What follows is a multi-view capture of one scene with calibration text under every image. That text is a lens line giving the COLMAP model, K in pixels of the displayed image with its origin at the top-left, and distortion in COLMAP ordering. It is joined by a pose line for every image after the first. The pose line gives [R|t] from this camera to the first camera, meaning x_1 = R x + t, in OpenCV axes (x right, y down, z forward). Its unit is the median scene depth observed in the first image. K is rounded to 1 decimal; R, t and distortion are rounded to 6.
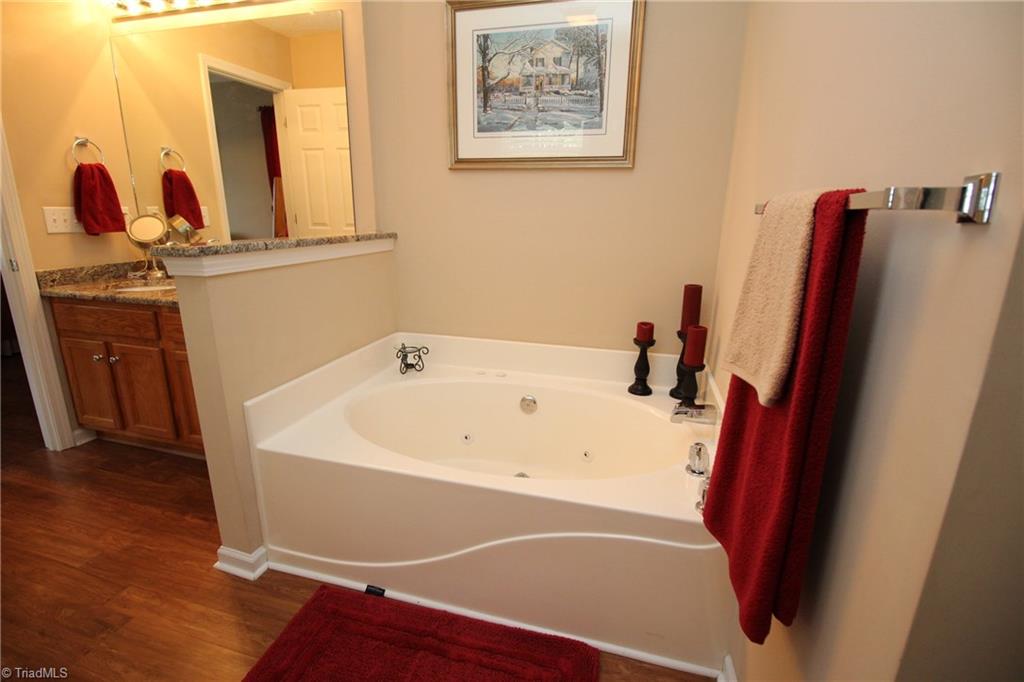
lens RADIAL K [[483.2, 0, 513.9], [0, 483.2, 341.1], [0, 0, 1]] dist [-0.009428, -0.007225]
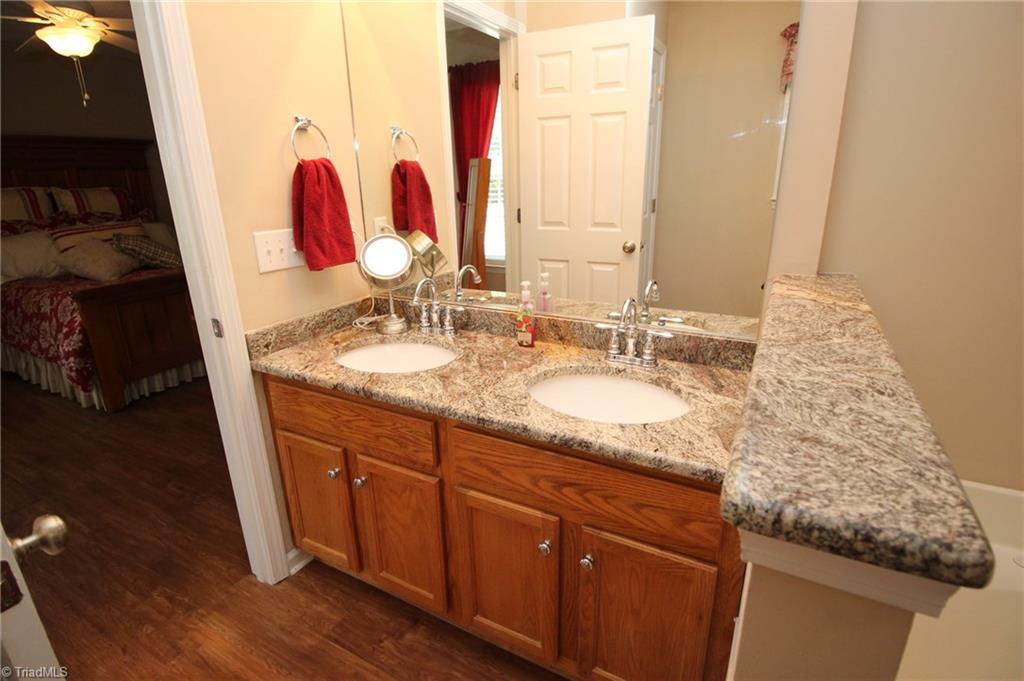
lens RADIAL K [[483.2, 0, 489.7], [0, 483.2, 330.0], [0, 0, 1]] dist [-0.009428, -0.007225]
pose [[0.973220, 0.034075, -0.227336, -0.505605], [-0.023096, 0.998443, 0.050784, -0.182255], [0.228712, -0.044173, 0.972491, 0.414526]]
